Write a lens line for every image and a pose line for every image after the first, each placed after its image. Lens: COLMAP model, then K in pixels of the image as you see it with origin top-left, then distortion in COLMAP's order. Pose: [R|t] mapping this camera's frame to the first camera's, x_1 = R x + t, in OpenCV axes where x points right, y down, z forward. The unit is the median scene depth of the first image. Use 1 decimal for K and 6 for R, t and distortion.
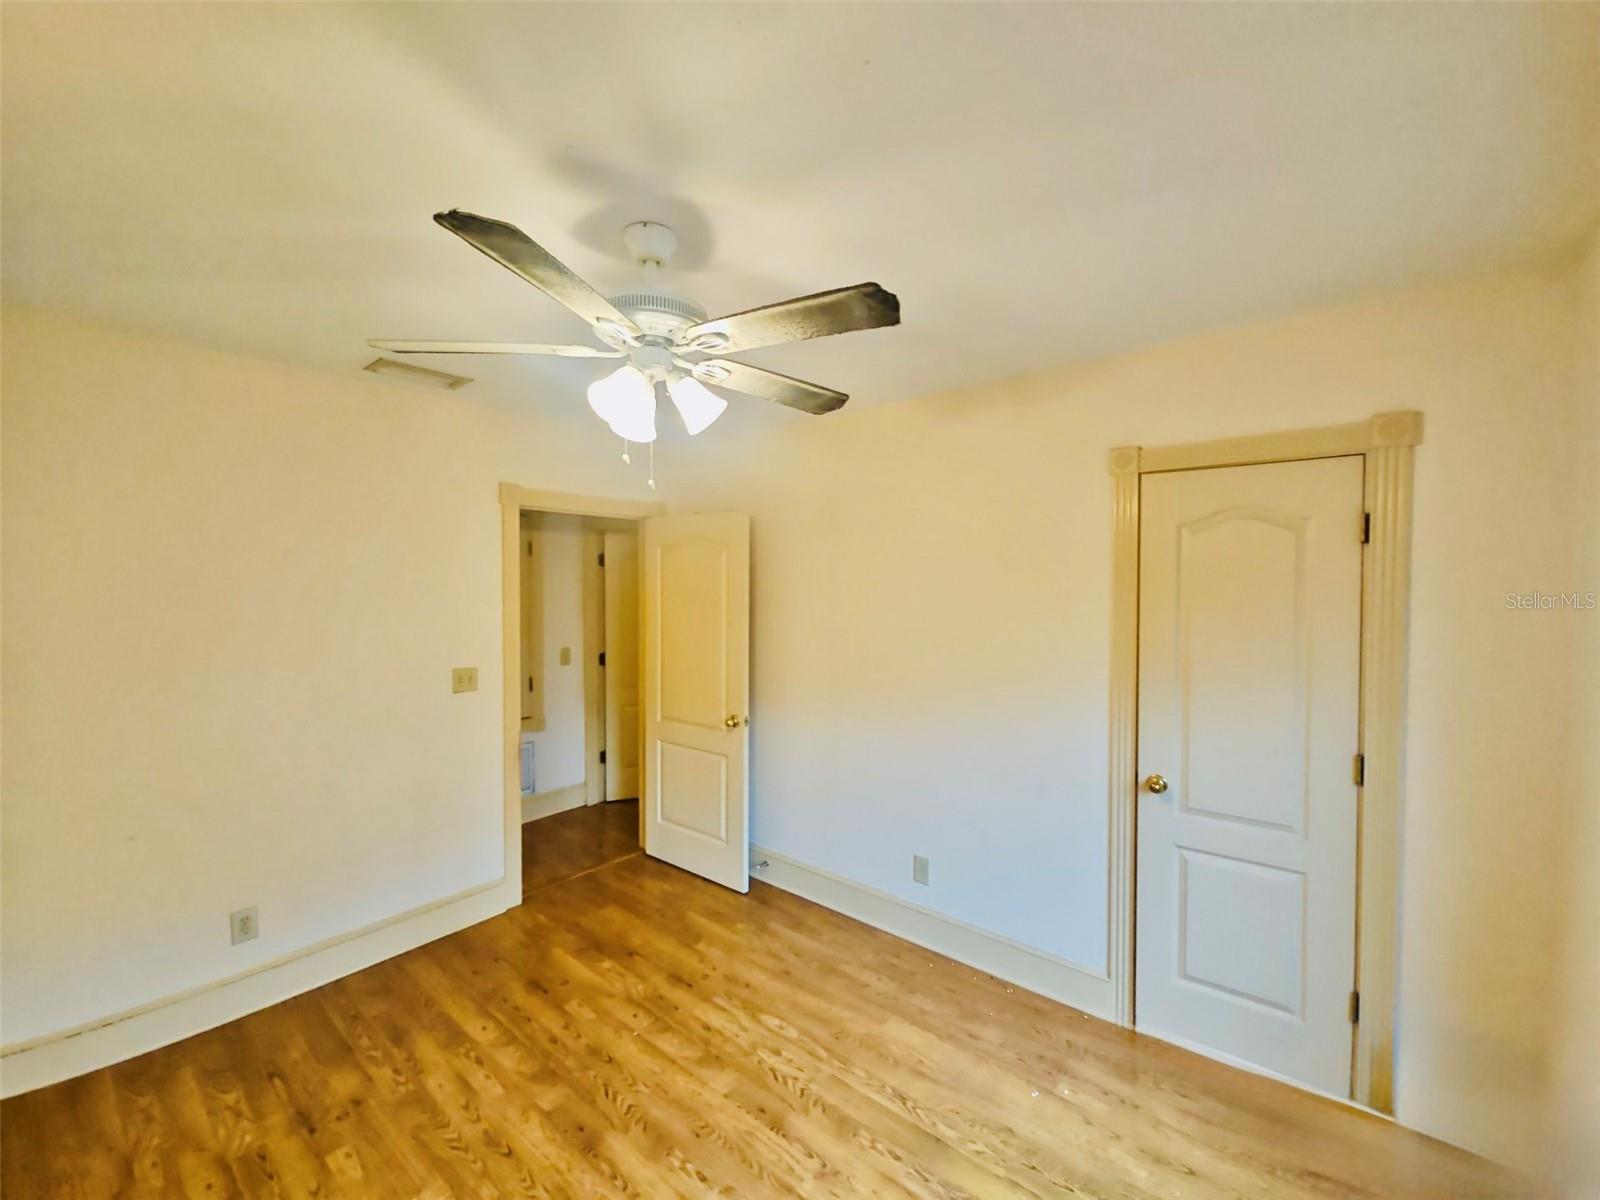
lens RADIAL K [[649.1, 0, 795.8], [0, 649.1, 601.6], [0, 0, 1]] dist [0.004128, -0.003690]
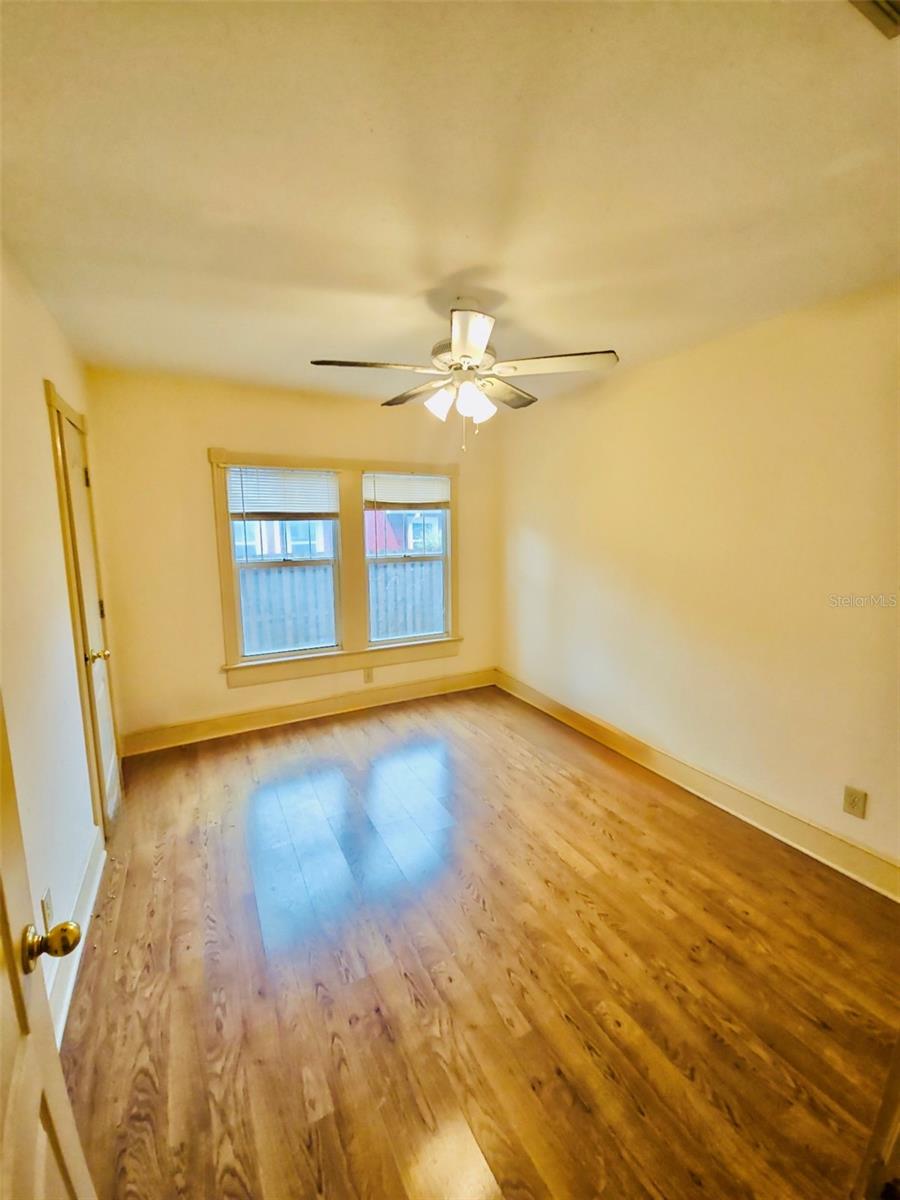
lens RADIAL K [[486.8, 0, 448.7], [0, 486.8, 598.5], [0, 0, 1]] dist [0.004128, -0.003690]
pose [[-0.926839, -0.055773, 0.371293, -0.518034], [0.013030, 0.983532, 0.180265, -0.009206], [-0.375233, 0.171915, -0.910849, 1.694225]]
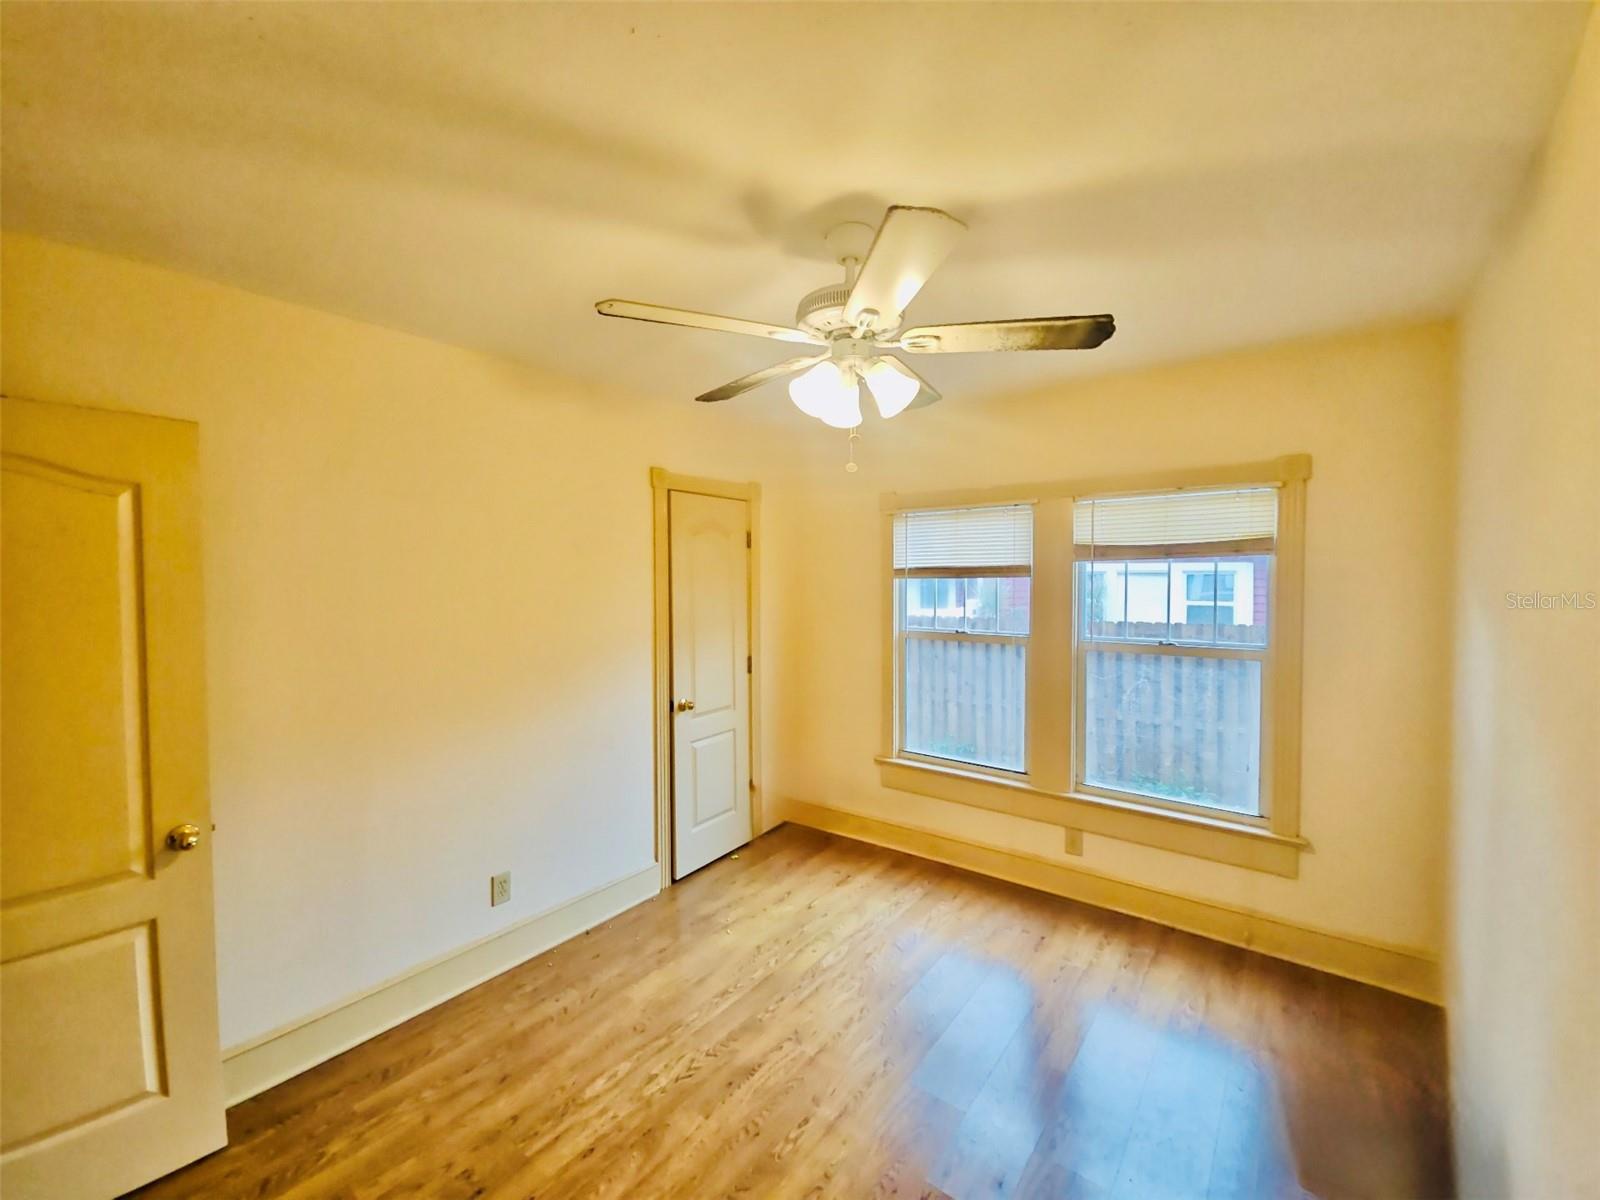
lens RADIAL K [[649.1, 0, 799.8], [0, 649.1, 593.3], [0, 0, 1]] dist [0.004128, -0.003690]
pose [[-0.040430, -0.031815, 0.998676, -0.946412], [0.037582, 0.998737, 0.033338, -0.008511], [-0.998475, 0.038880, -0.039183, 0.818211]]
